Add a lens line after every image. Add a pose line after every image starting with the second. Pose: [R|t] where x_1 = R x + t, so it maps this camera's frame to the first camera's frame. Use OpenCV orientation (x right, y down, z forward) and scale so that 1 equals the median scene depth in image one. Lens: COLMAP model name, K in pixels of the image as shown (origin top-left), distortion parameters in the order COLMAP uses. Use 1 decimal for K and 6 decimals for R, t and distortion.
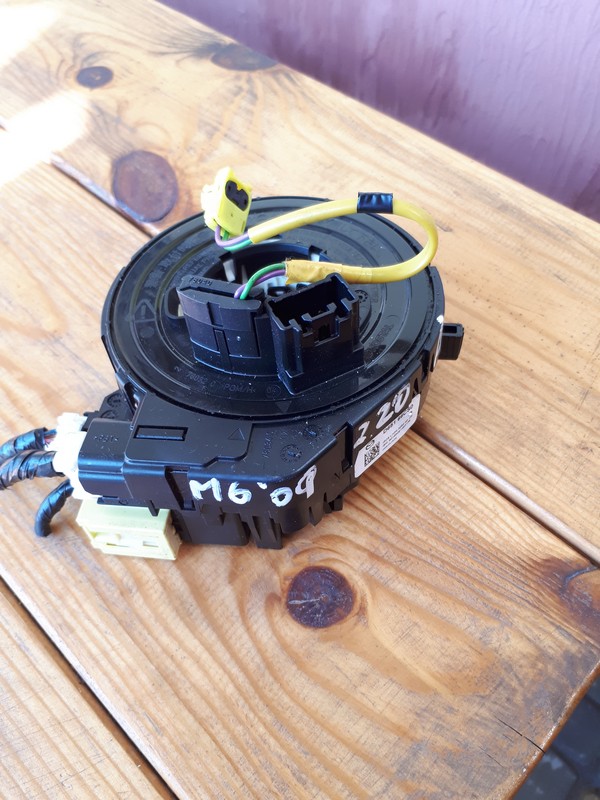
lens RADIAL K [[628.3, 0, 298.9], [0, 628.3, 399.4], [0, 0, 1]] dist [0.017689, -0.027862]
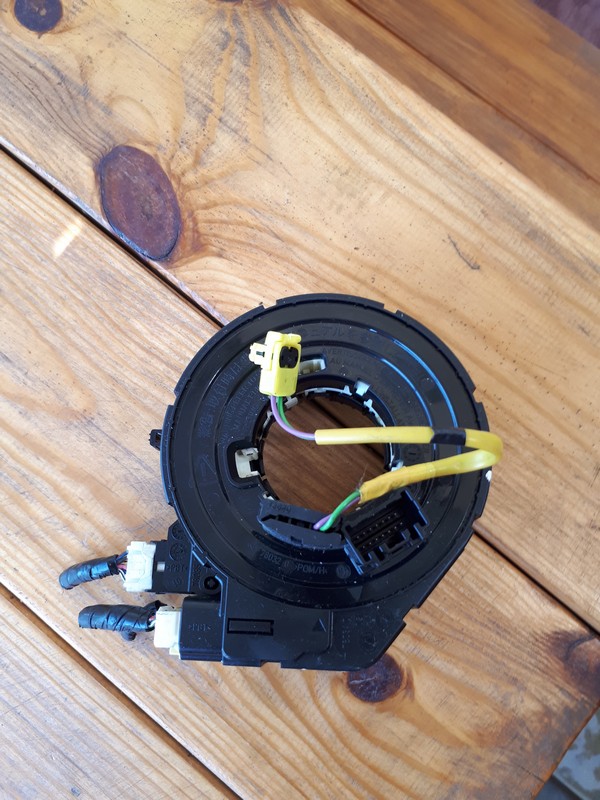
lens RADIAL K [[628.3, 0, 301.8], [0, 628.3, 398.0], [0, 0, 1]] dist [0.017689, -0.027862]
pose [[0.994886, -0.069164, 0.073605, -0.141022], [0.035459, 0.921544, 0.386651, -0.585472], [-0.094573, -0.382063, 0.919284, 0.079167]]
